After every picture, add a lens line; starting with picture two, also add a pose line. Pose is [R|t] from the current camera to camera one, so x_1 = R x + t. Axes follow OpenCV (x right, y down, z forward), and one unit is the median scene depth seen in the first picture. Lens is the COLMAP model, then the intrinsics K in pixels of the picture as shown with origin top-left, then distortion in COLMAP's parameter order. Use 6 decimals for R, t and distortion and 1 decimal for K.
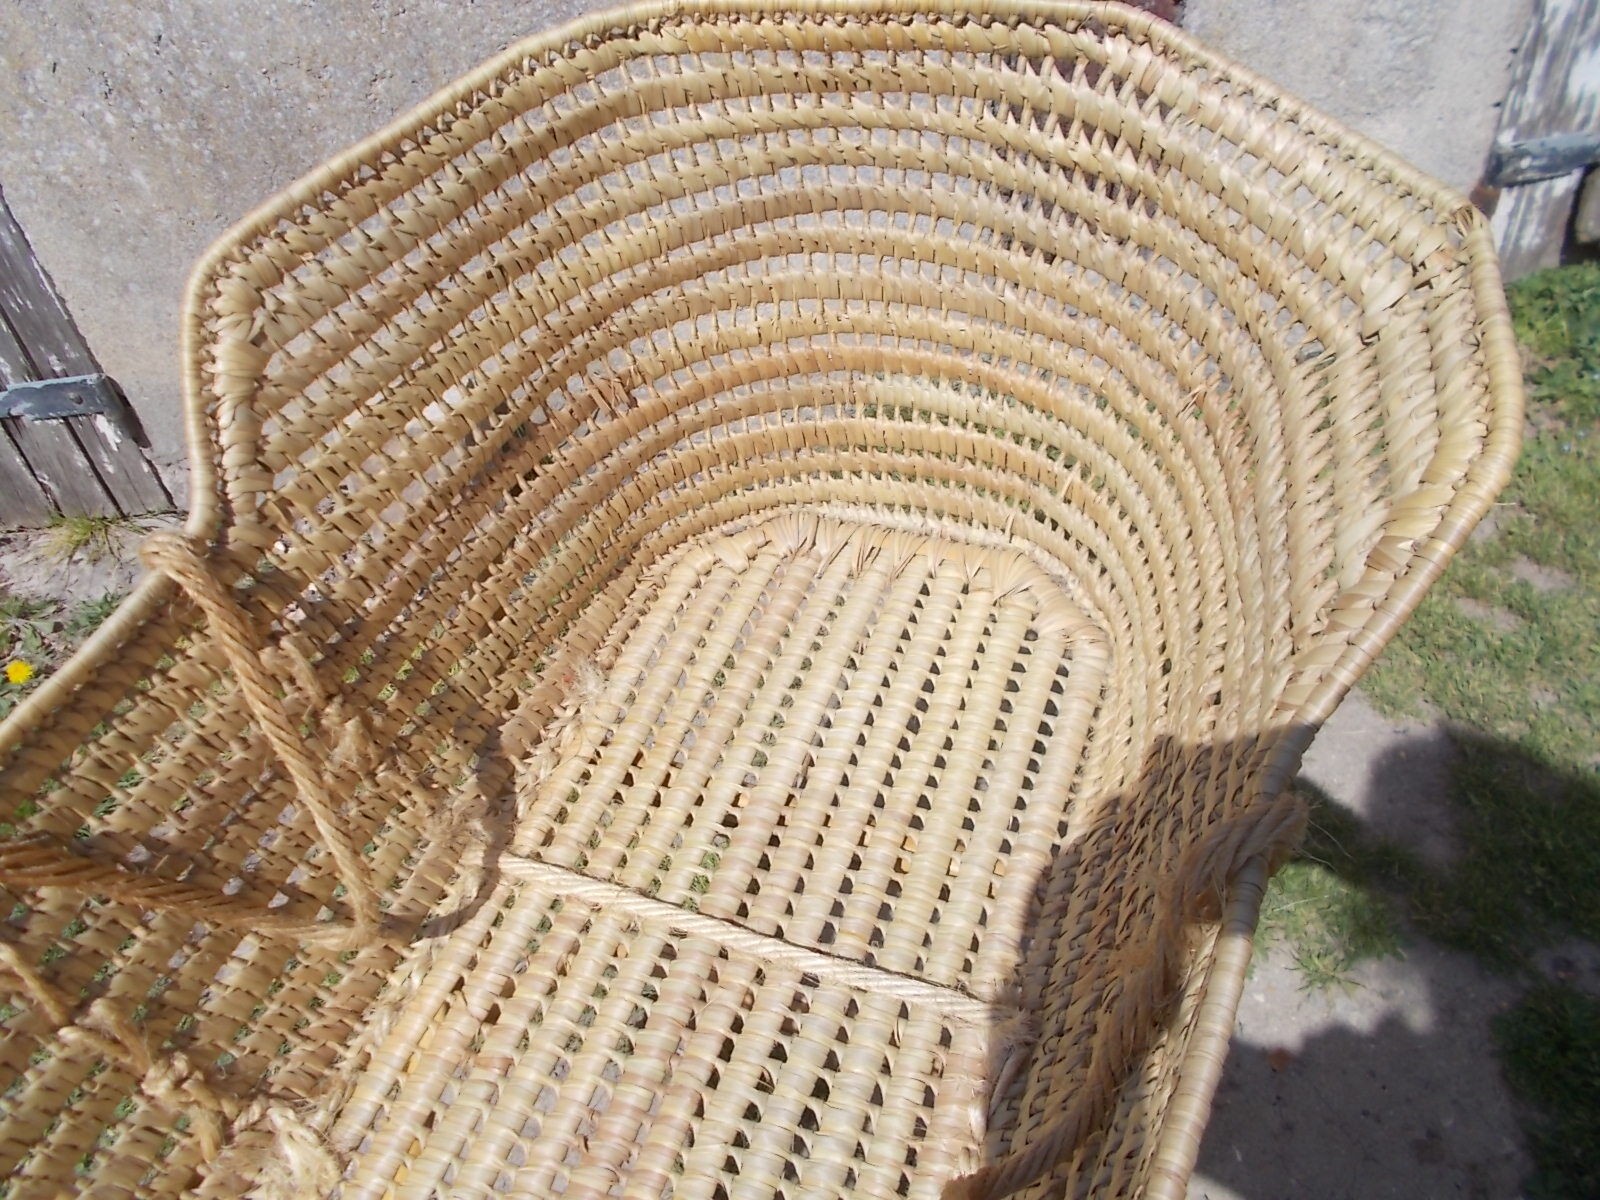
lens RADIAL K [[1209.5, 0, 791.9], [0, 1209.5, 586.7], [0, 0, 1]] dist [0.011139, -0.024133]
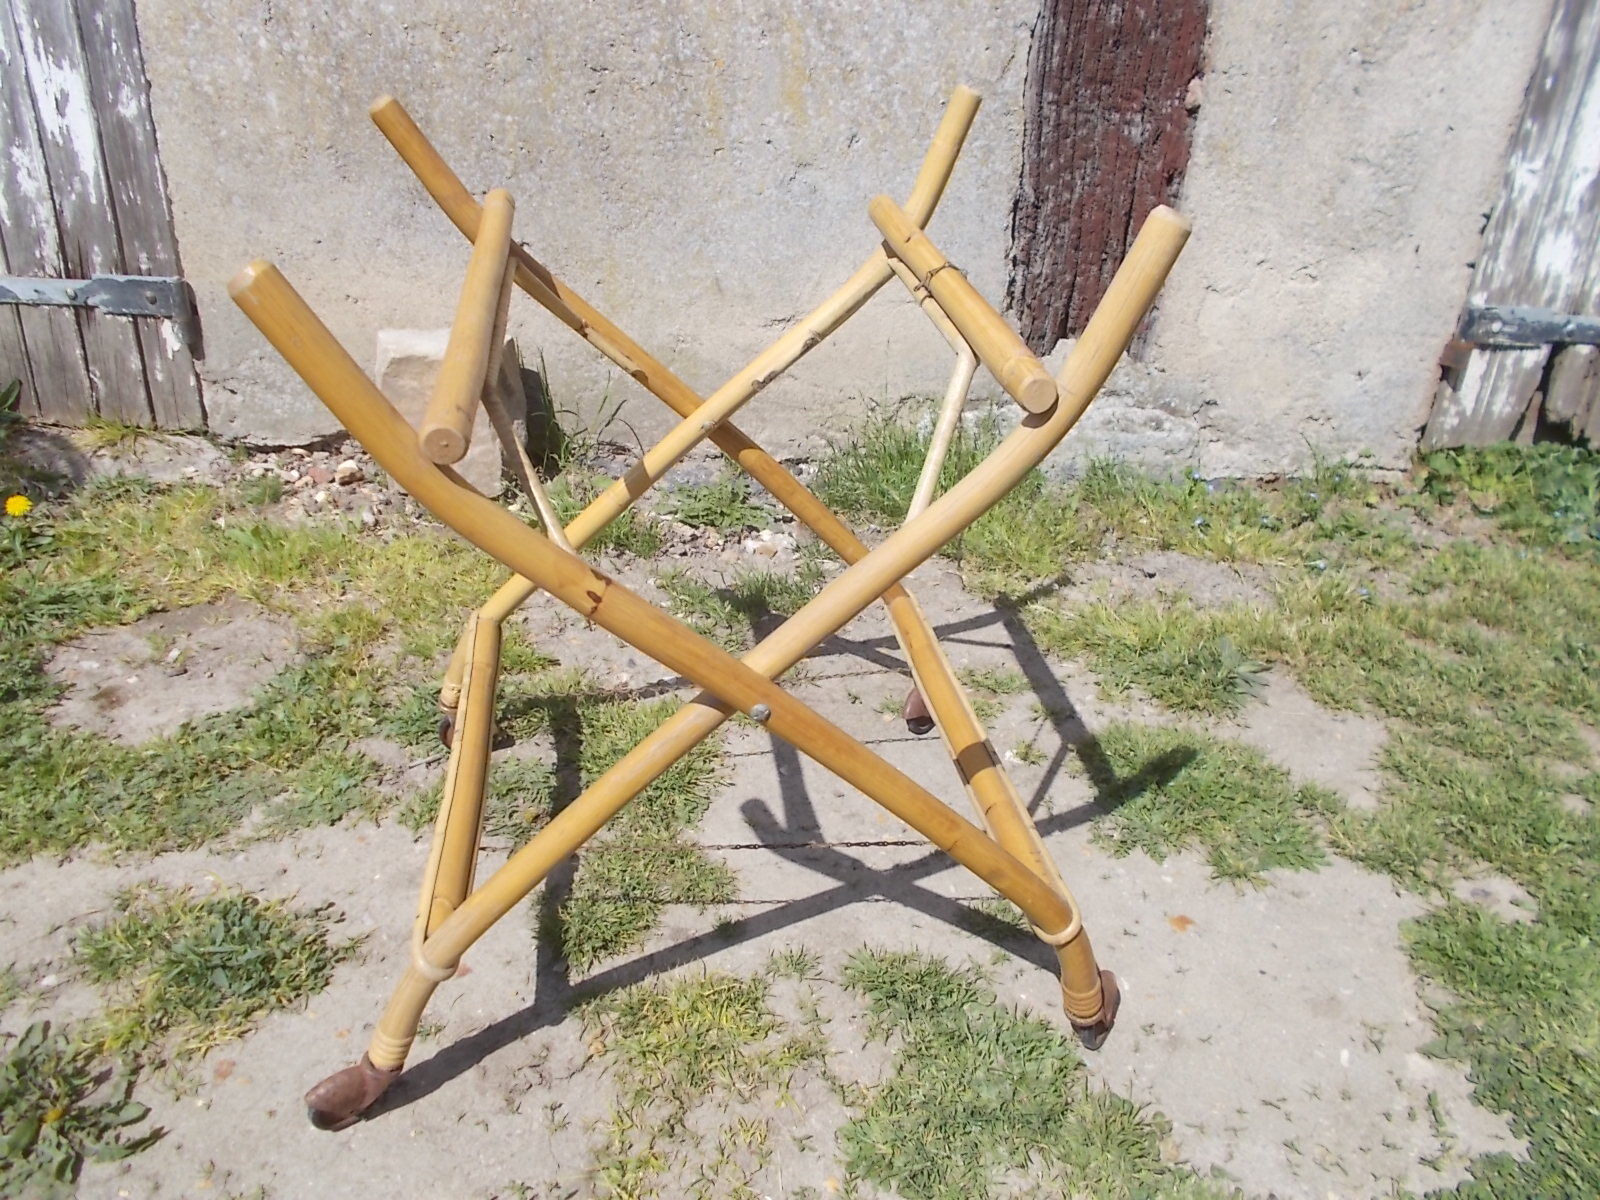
lens RADIAL K [[1209.5, 0, 801.4], [0, 1209.5, 608.7], [0, 0, 1]] dist [0.011139, -0.024133]
pose [[0.983924, 0.177430, -0.020279, 0.135135], [-0.176496, 0.948809, -0.261936, 0.752780], [-0.027235, 0.261304, 0.964872, 0.031445]]
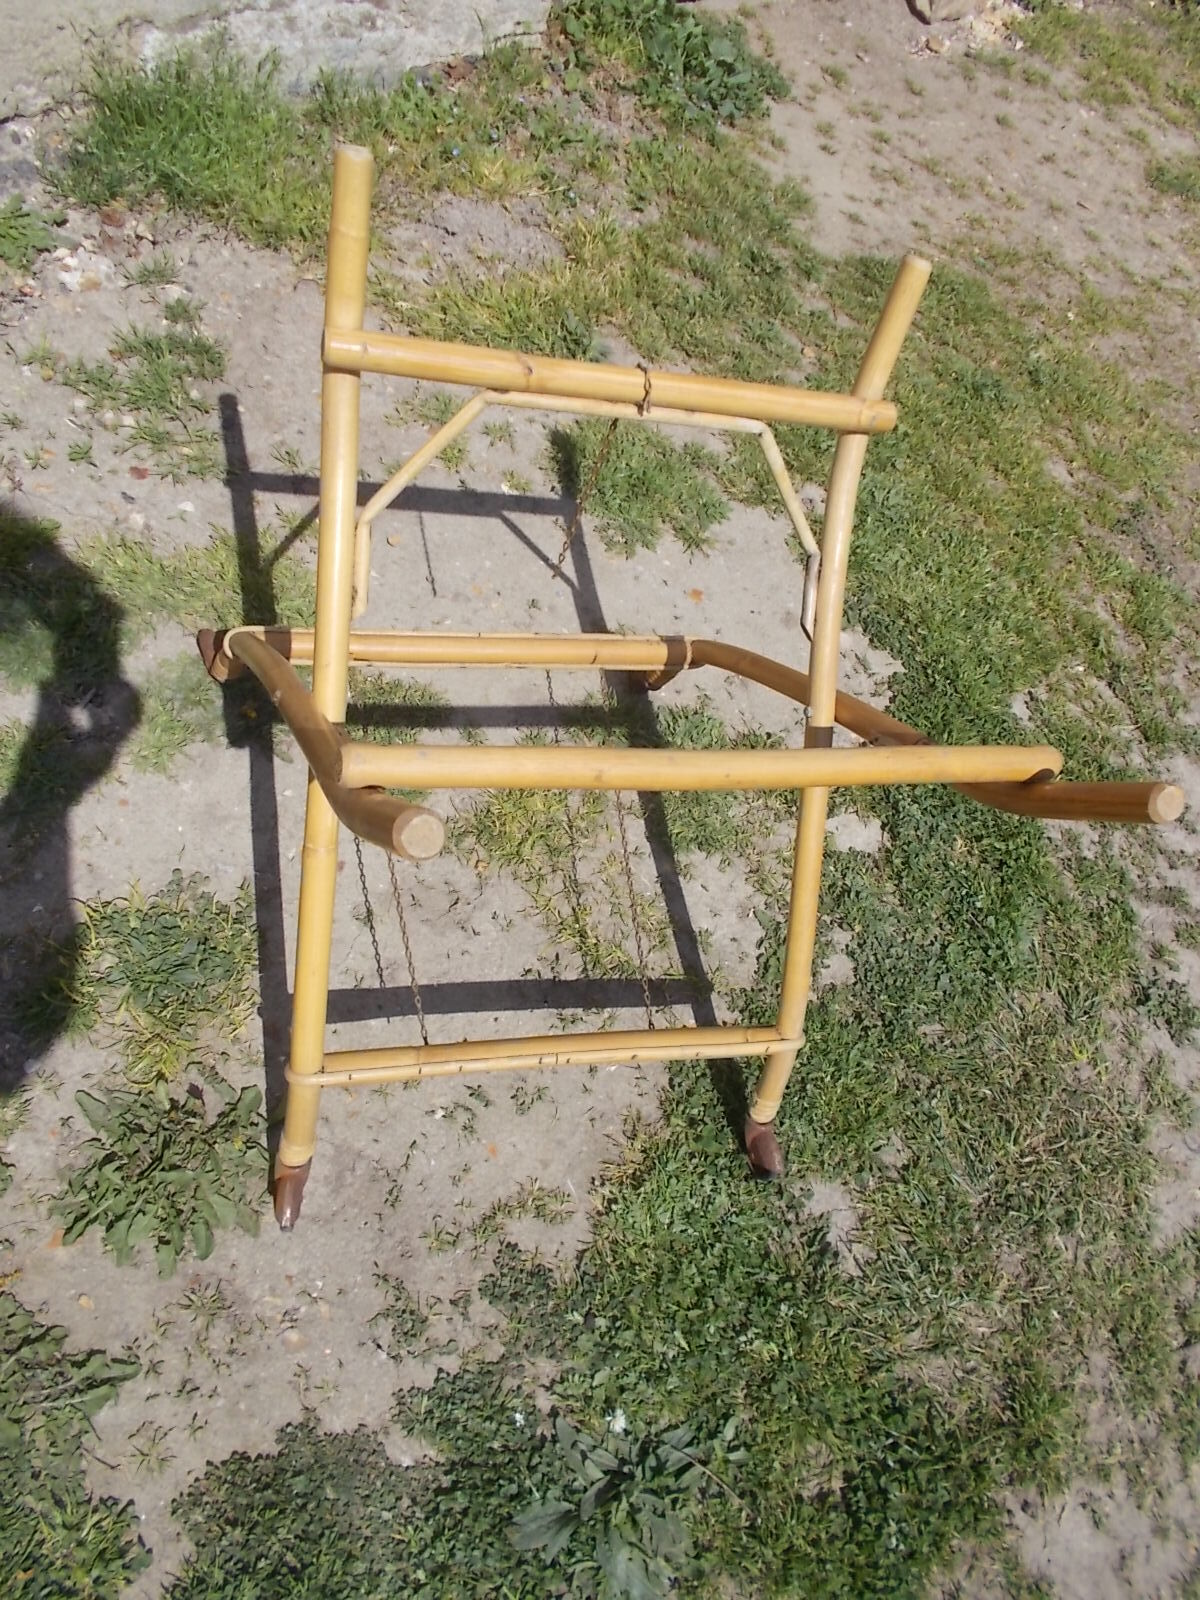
lens RADIAL K [[1209.5, 0, 599.0], [0, 1209.5, 806.2], [0, 0, 1]] dist [0.011139, -0.024133]
pose [[0.722566, -0.306192, 0.619794, -1.030765], [0.093674, 0.931658, 0.351052, 0.185360], [-0.684926, -0.195600, 0.701867, 0.056732]]
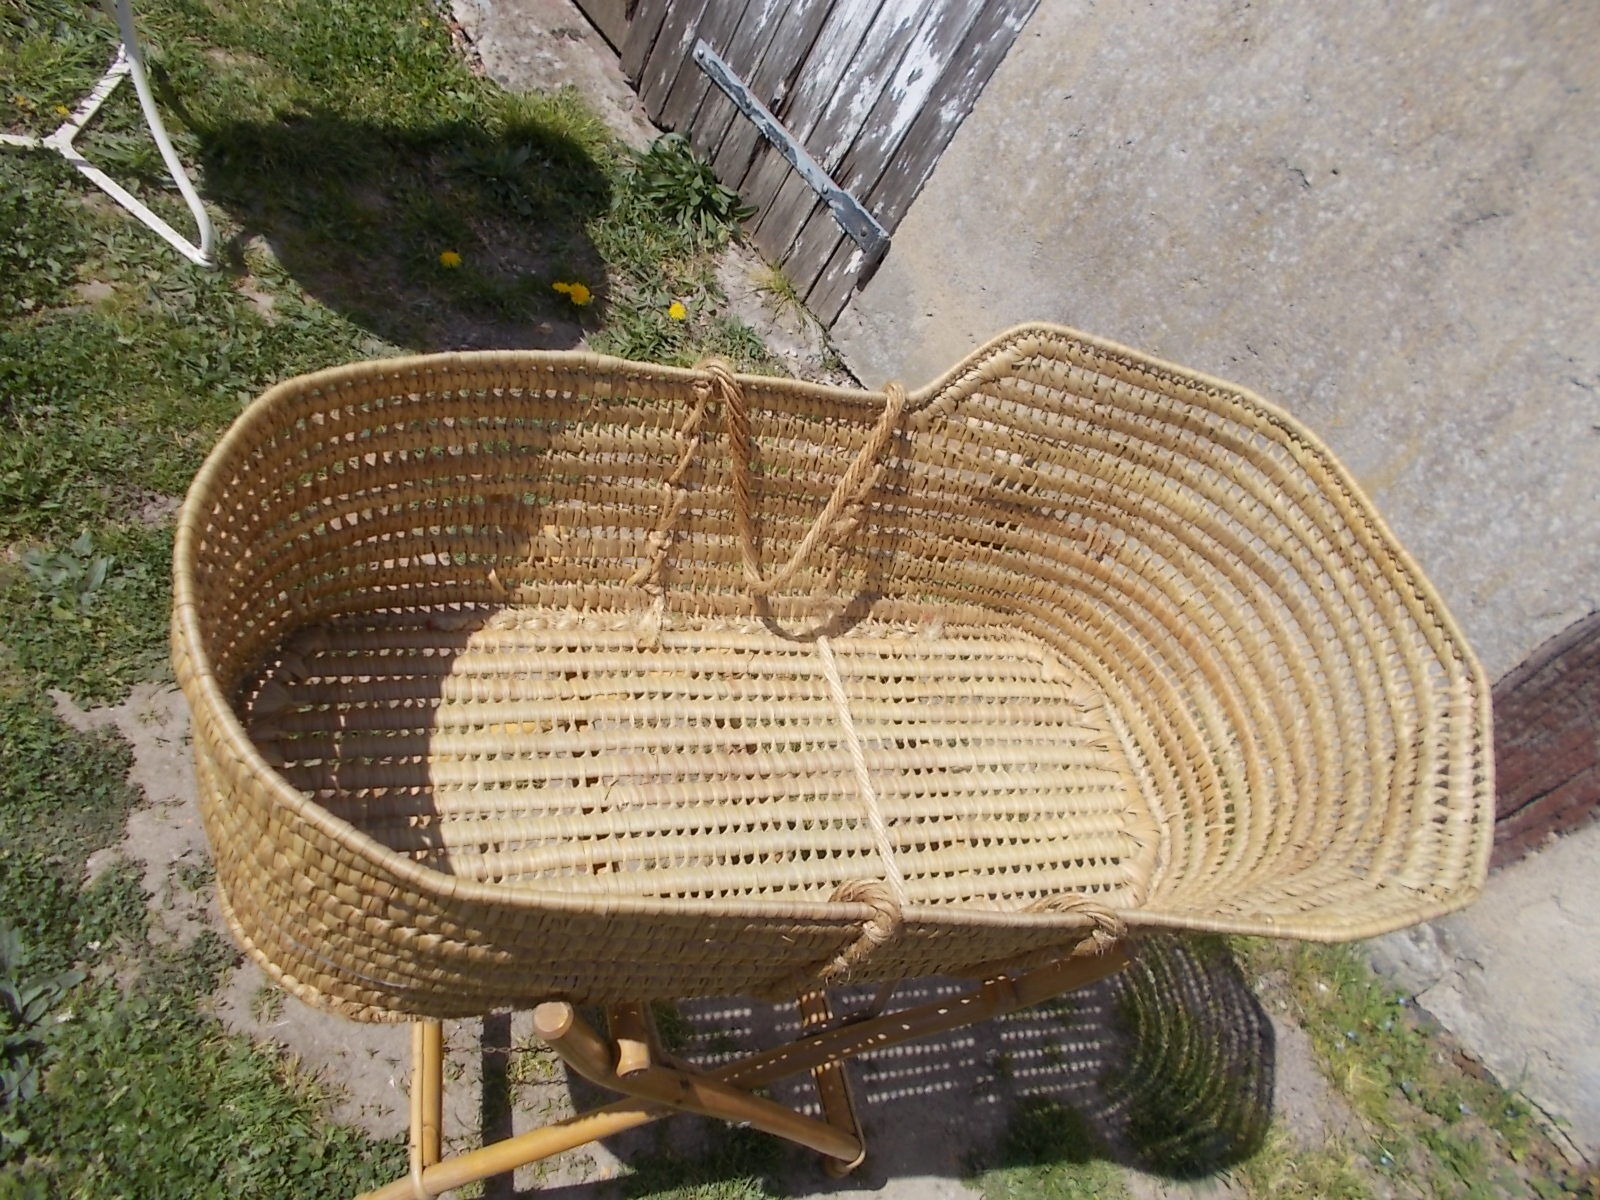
lens RADIAL K [[1209.5, 0, 795.6], [0, 1209.5, 589.5], [0, 0, 1]] dist [0.011139, -0.024133]
pose [[0.502268, 0.826783, -0.253292, 0.110754], [-0.846522, 0.529900, 0.051057, 0.134048], [0.176432, 0.188773, 0.966042, -0.632915]]
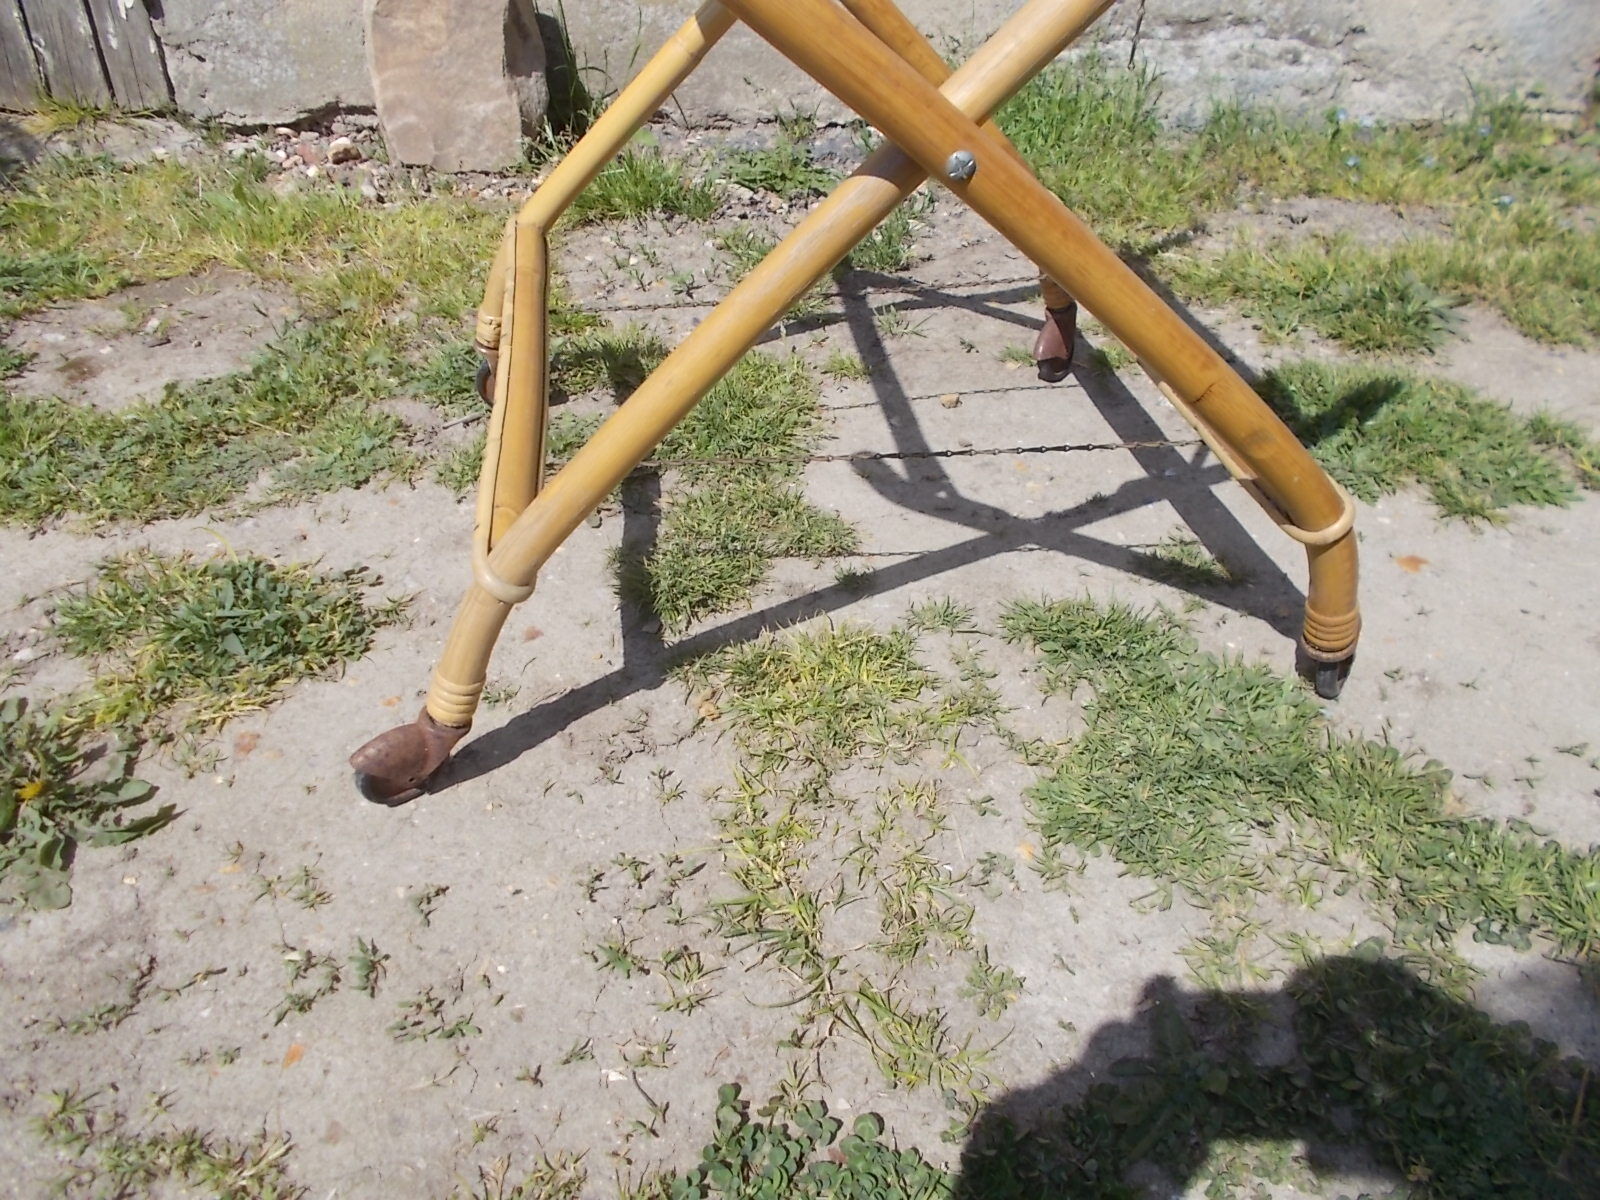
lens RADIAL K [[1209.5, 0, 800.1], [0, 1209.5, 599.8], [0, 0, 1]] dist [0.011139, -0.024133]
pose [[0.988286, 0.152413, -0.007824, 0.040943], [-0.152281, 0.981443, -0.116534, 0.927454], [-0.010083, 0.116361, 0.993156, 0.397655]]
